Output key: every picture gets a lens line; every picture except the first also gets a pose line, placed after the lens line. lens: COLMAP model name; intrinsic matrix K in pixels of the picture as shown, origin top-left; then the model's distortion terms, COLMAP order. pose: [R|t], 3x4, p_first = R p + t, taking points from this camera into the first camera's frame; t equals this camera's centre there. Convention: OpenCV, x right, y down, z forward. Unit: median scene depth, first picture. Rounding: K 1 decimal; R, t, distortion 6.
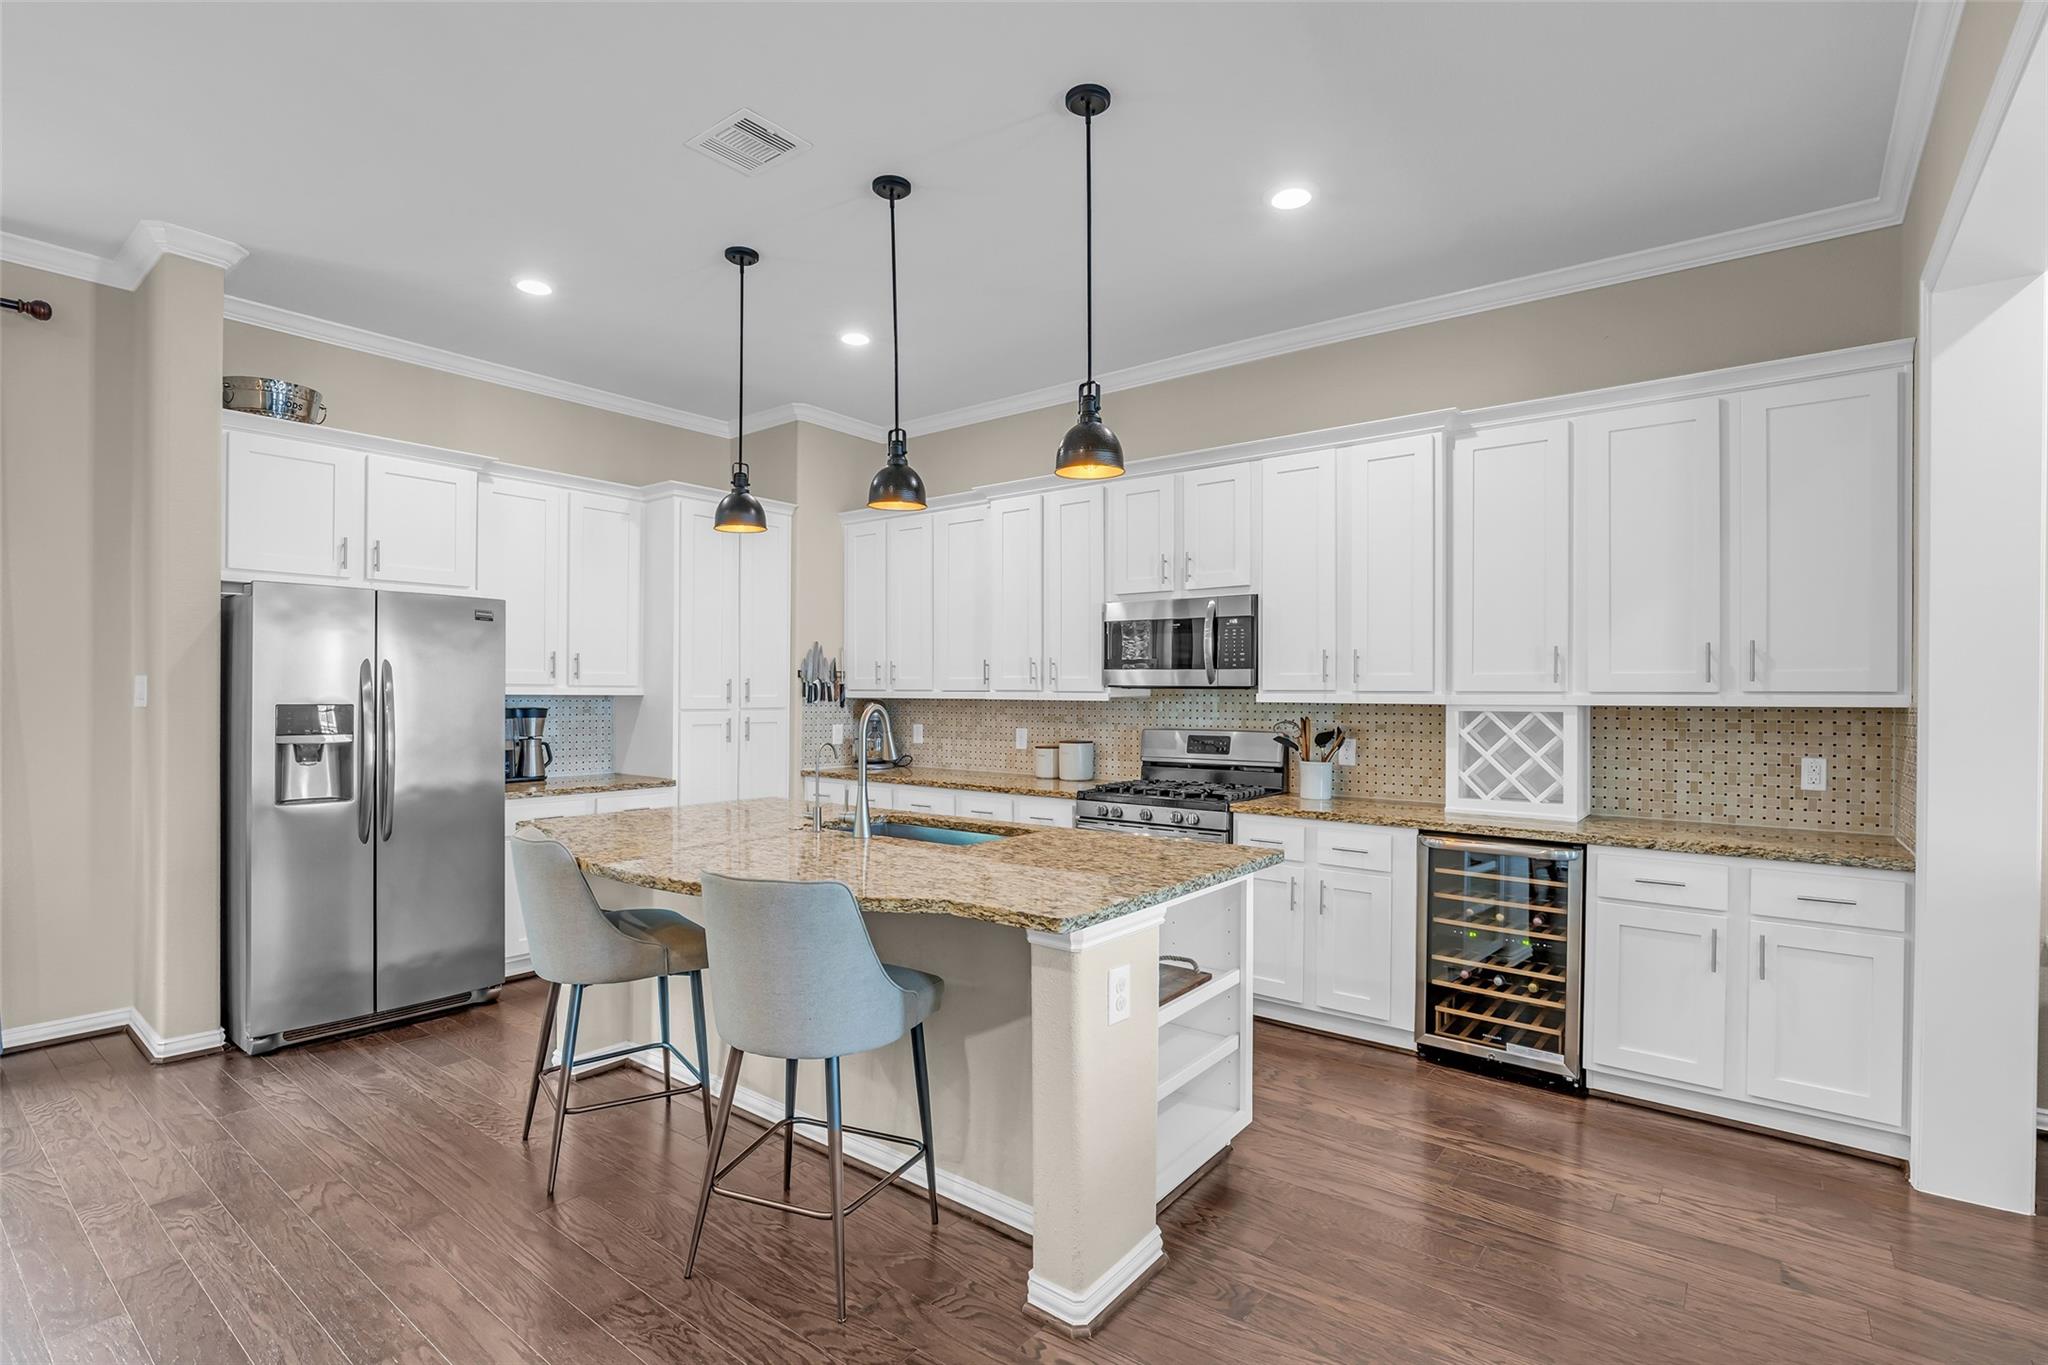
lens RADIAL K [[953.8, 0, 1027.1], [0, 953.8, 682.5], [0, 0, 1]] dist [-0.023288, 0.006641]
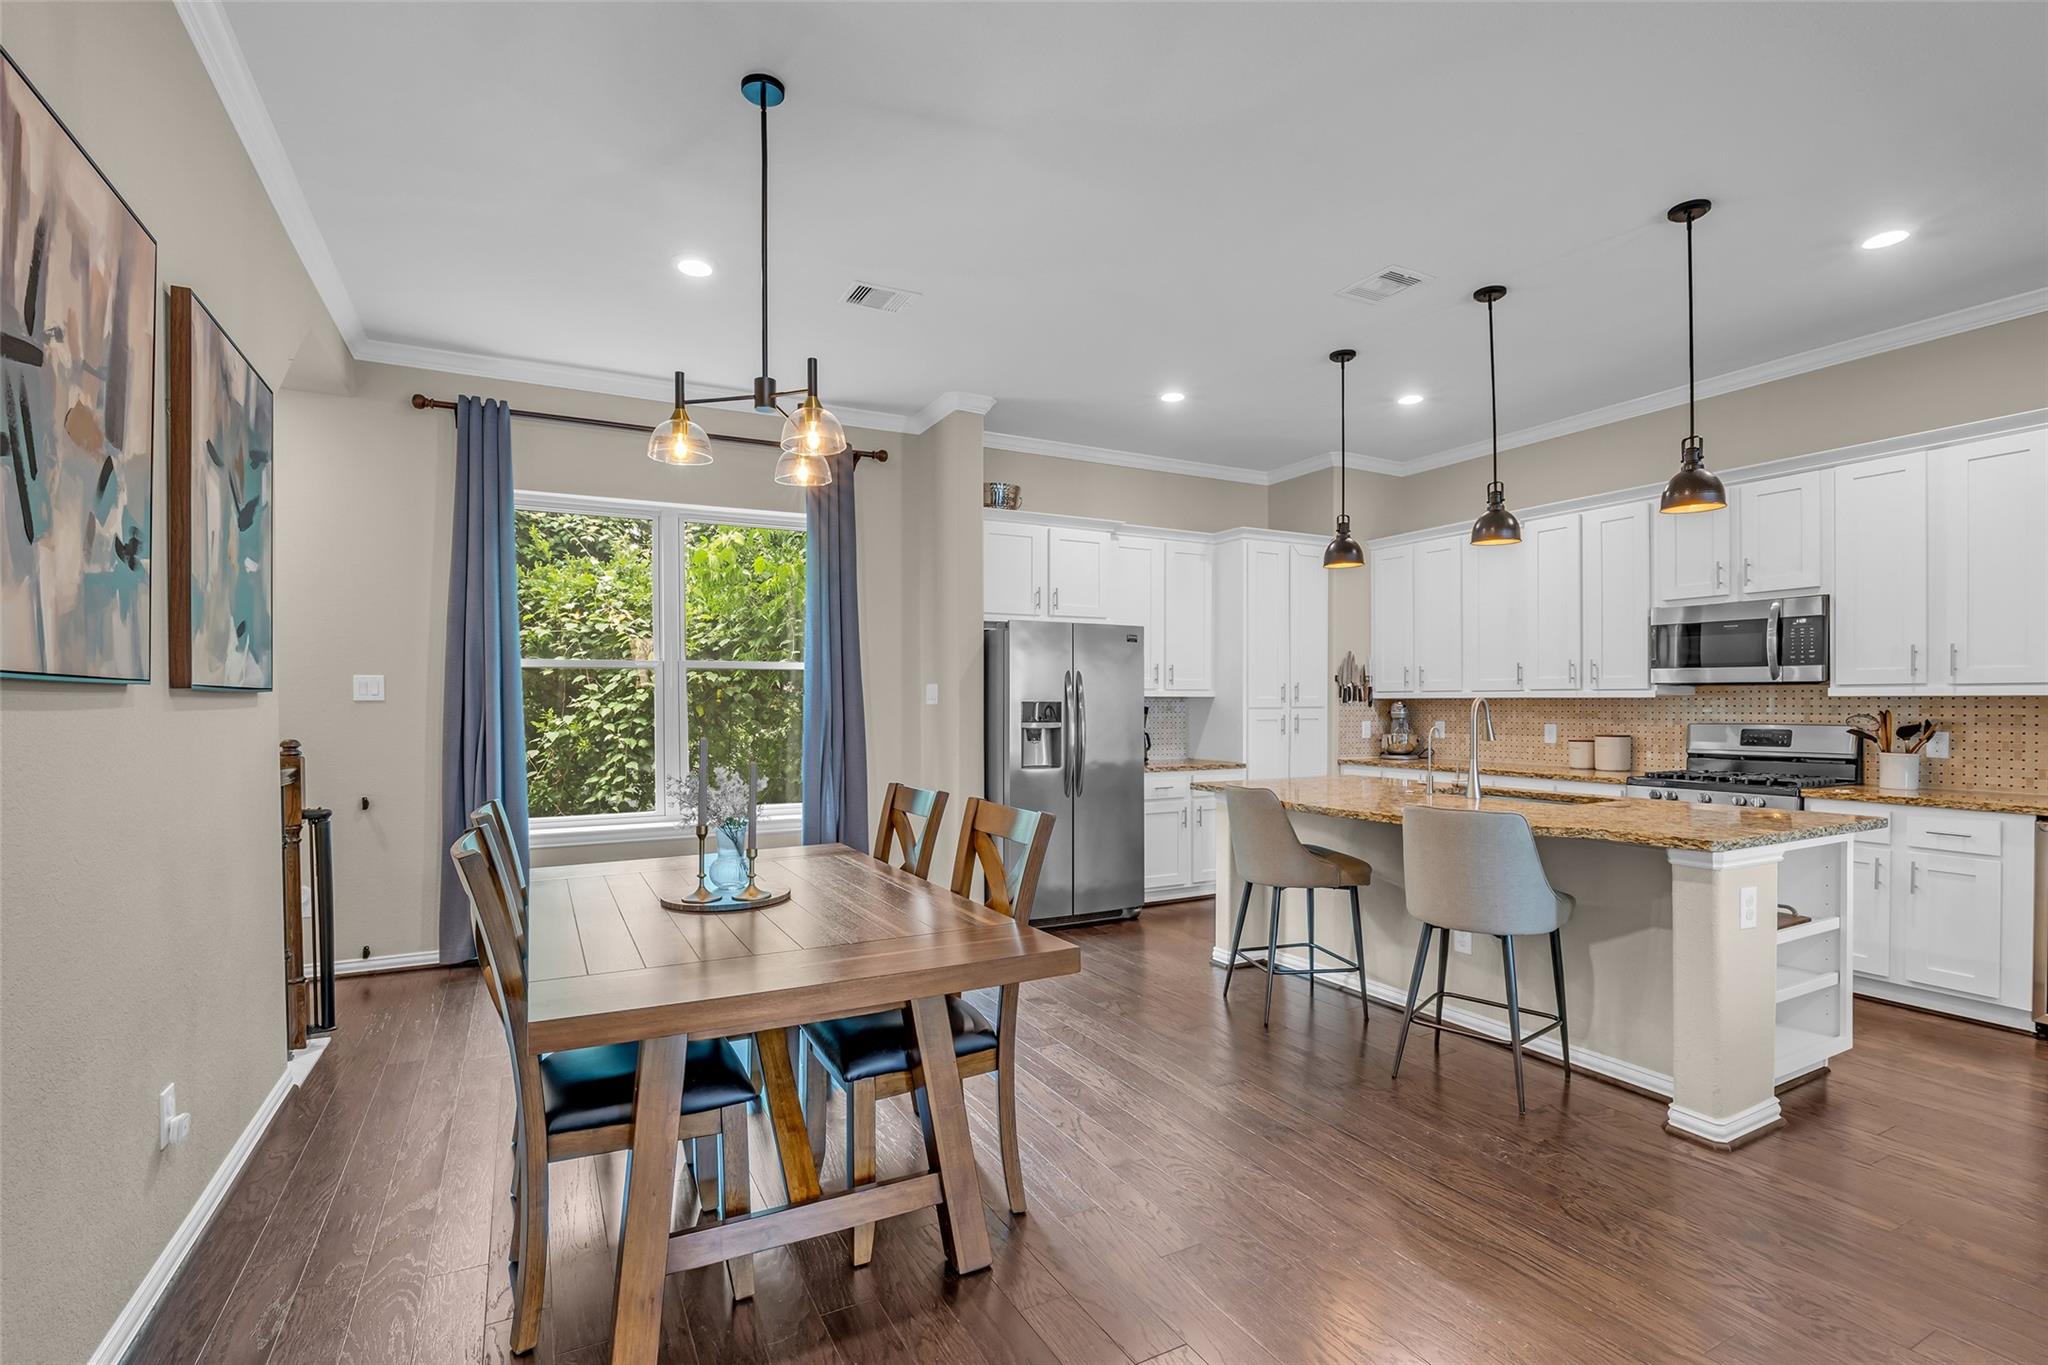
lens RADIAL K [[941.9, 0, 1026.5], [0, 941.9, 702.4], [0, 0, 1]] dist [-0.017230, 0.003540]
pose [[0.912525, -0.005829, -0.408980, -0.152551], [0.010147, 0.999913, 0.008389, 0.010064], [0.408896, -0.011805, 0.912505, -0.317530]]
